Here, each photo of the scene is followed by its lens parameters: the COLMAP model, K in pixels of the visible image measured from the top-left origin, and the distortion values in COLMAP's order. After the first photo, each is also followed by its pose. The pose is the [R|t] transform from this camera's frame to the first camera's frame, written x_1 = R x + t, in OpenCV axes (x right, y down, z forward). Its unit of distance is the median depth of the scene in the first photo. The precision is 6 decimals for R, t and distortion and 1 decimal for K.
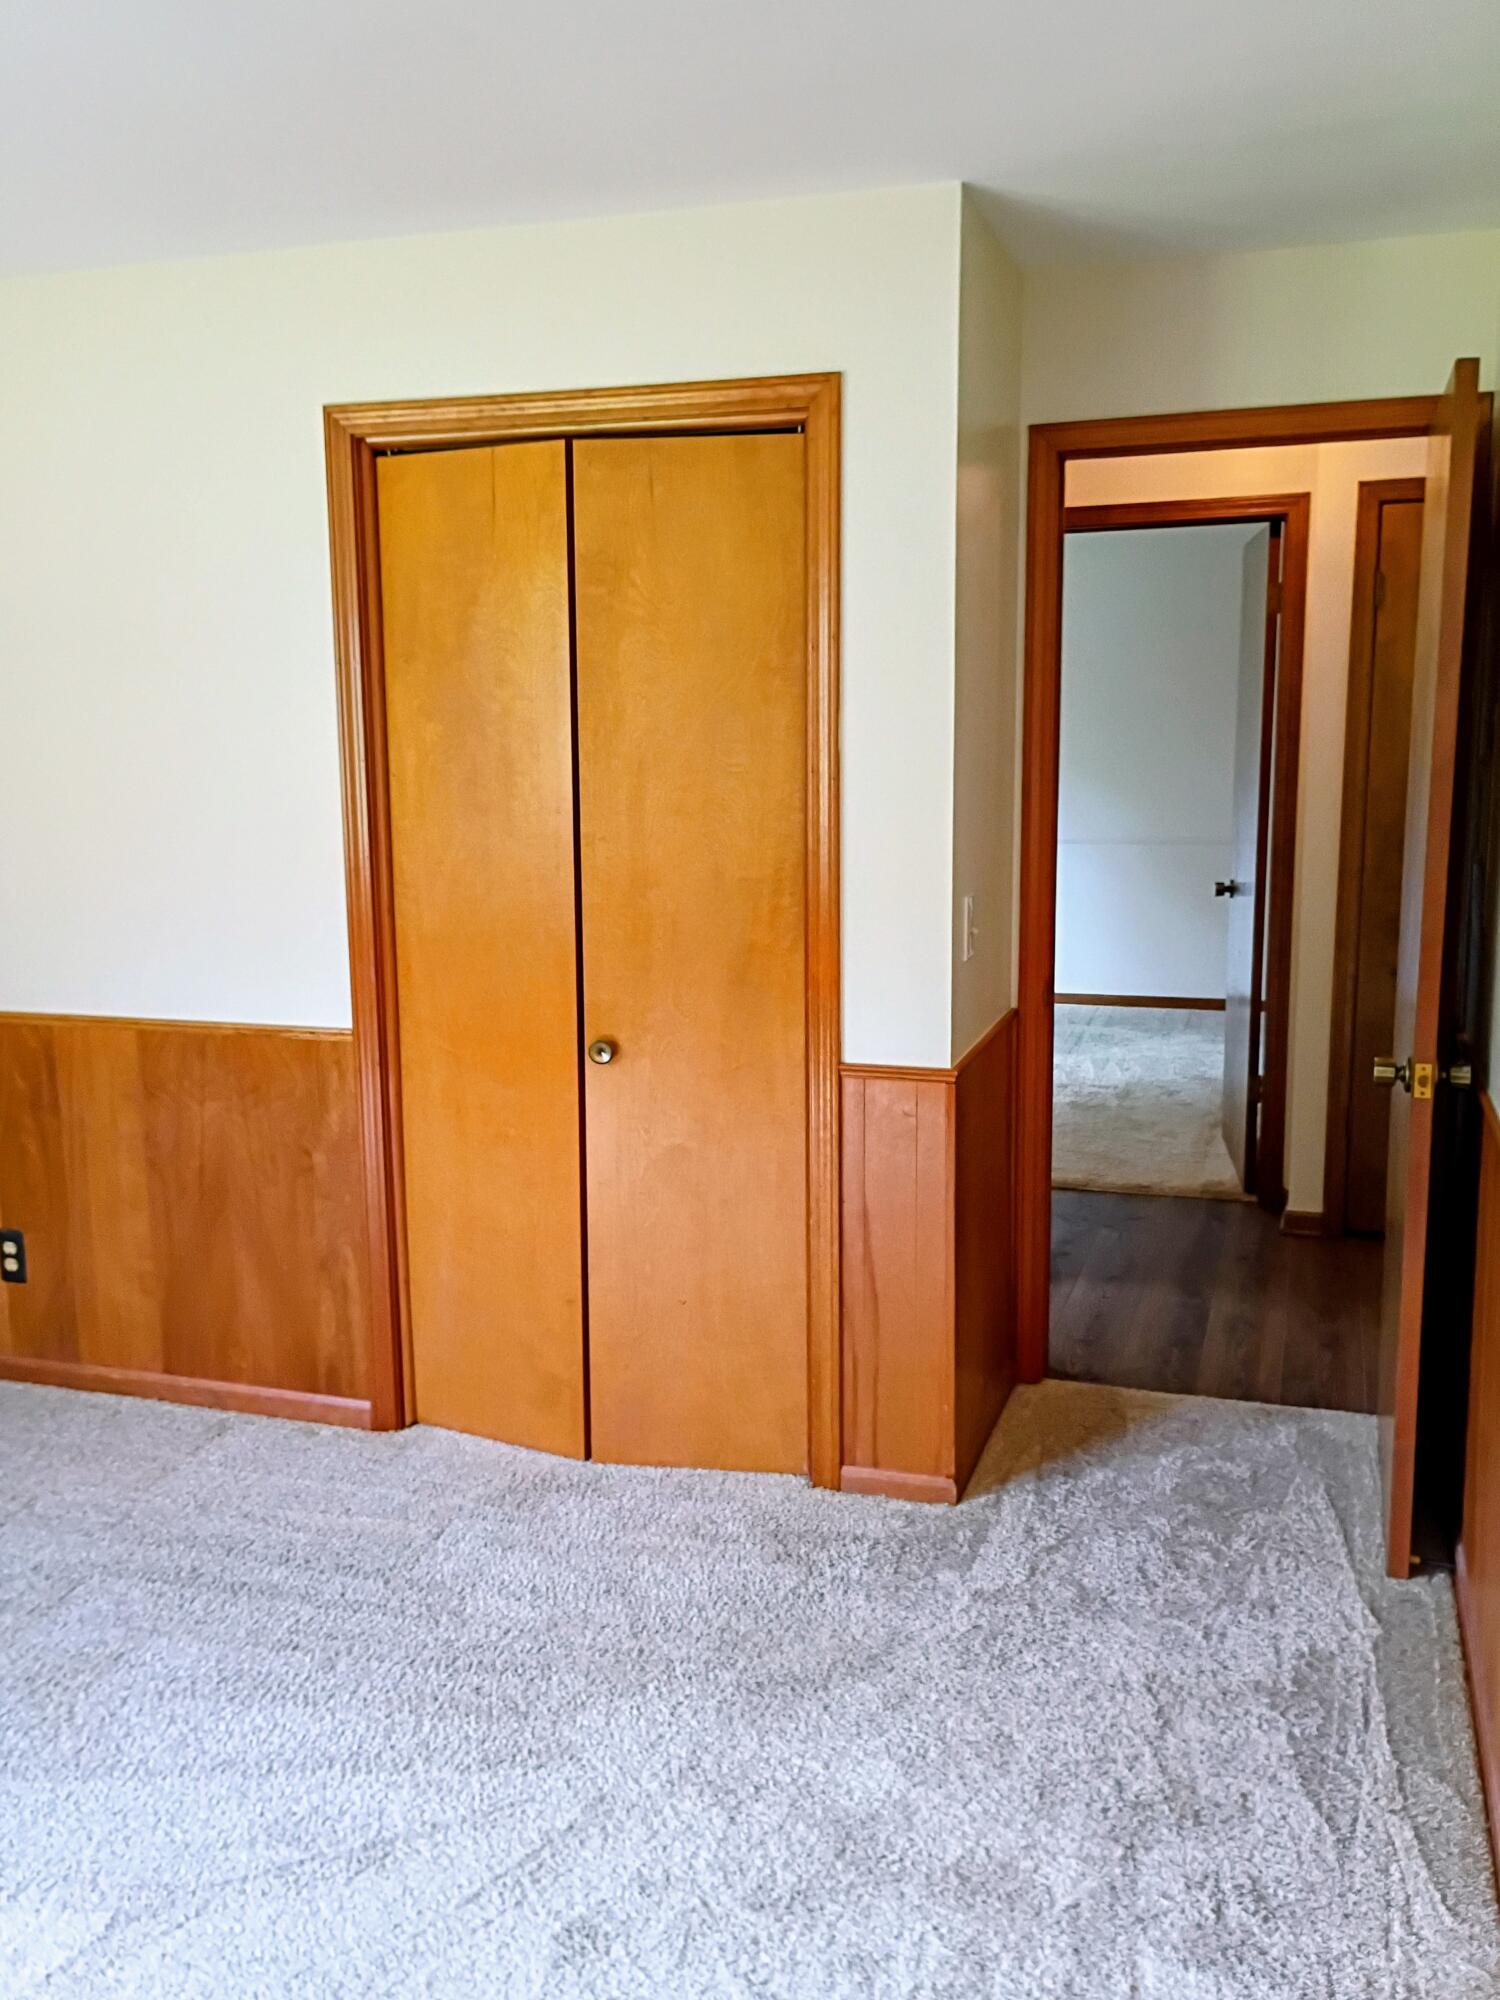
lens RADIAL K [[1782.0, 0, 745.0], [0, 1782.0, 1011.3], [0, 0, 1]] dist [0.058502, 0.009704]
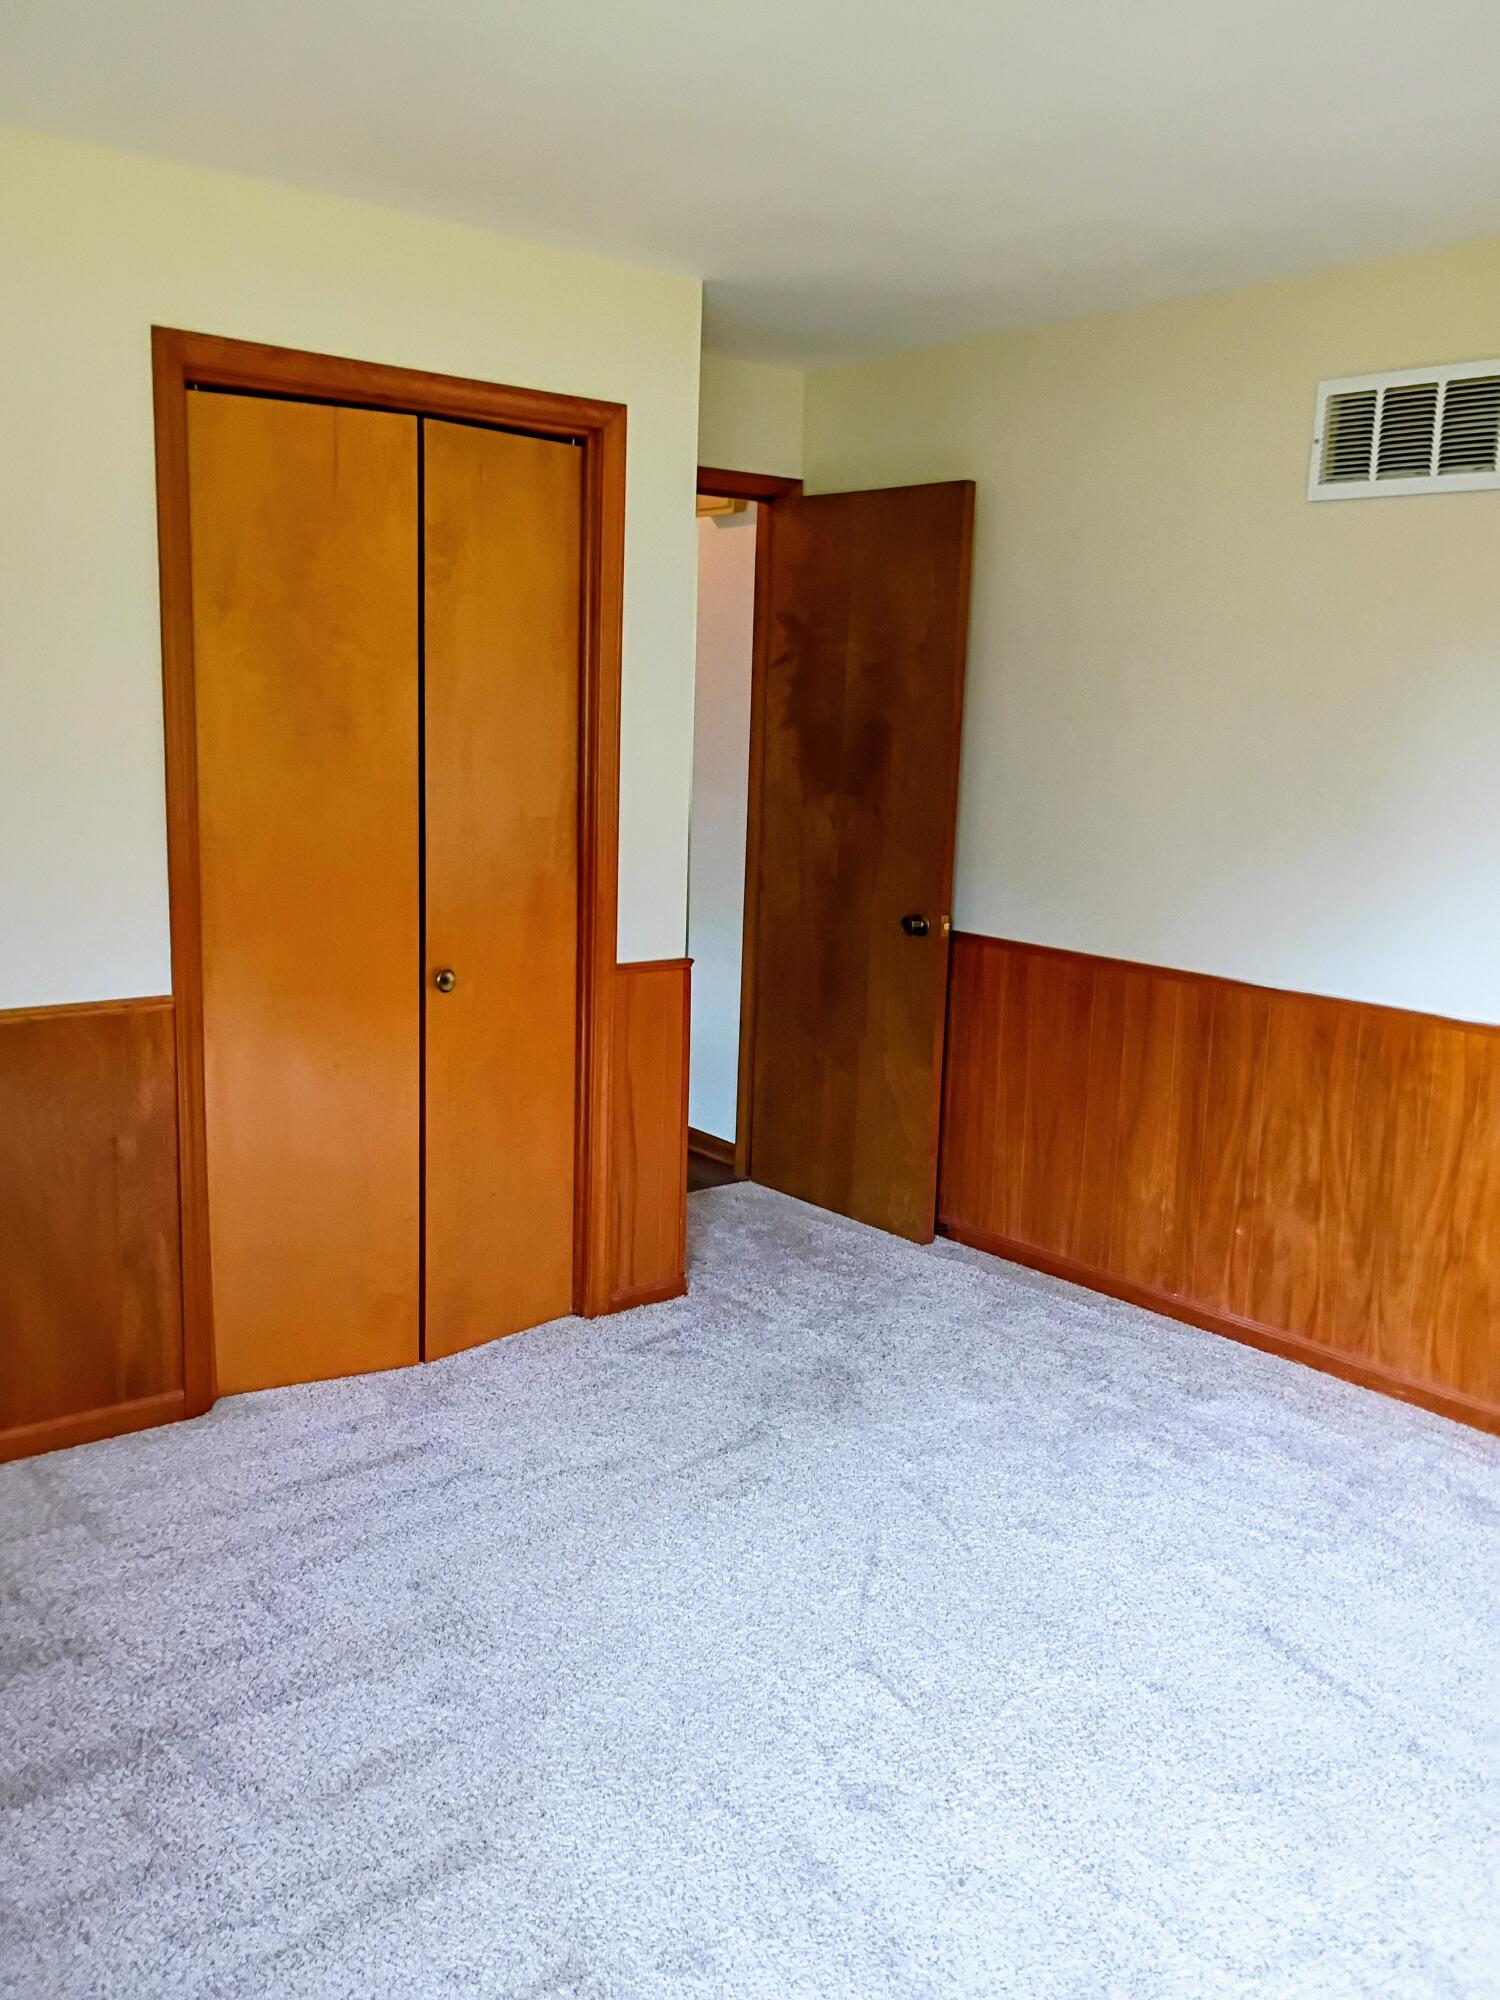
lens RADIAL K [[1782.0, 0, 740.9], [0, 1782.0, 993.2], [0, 0, 1]] dist [0.058502, 0.009704]
pose [[0.529057, -0.119807, 0.840086, -0.925583], [0.096766, 0.992043, 0.080539, -0.041818], [-0.843051, 0.038682, 0.536441, 0.264471]]
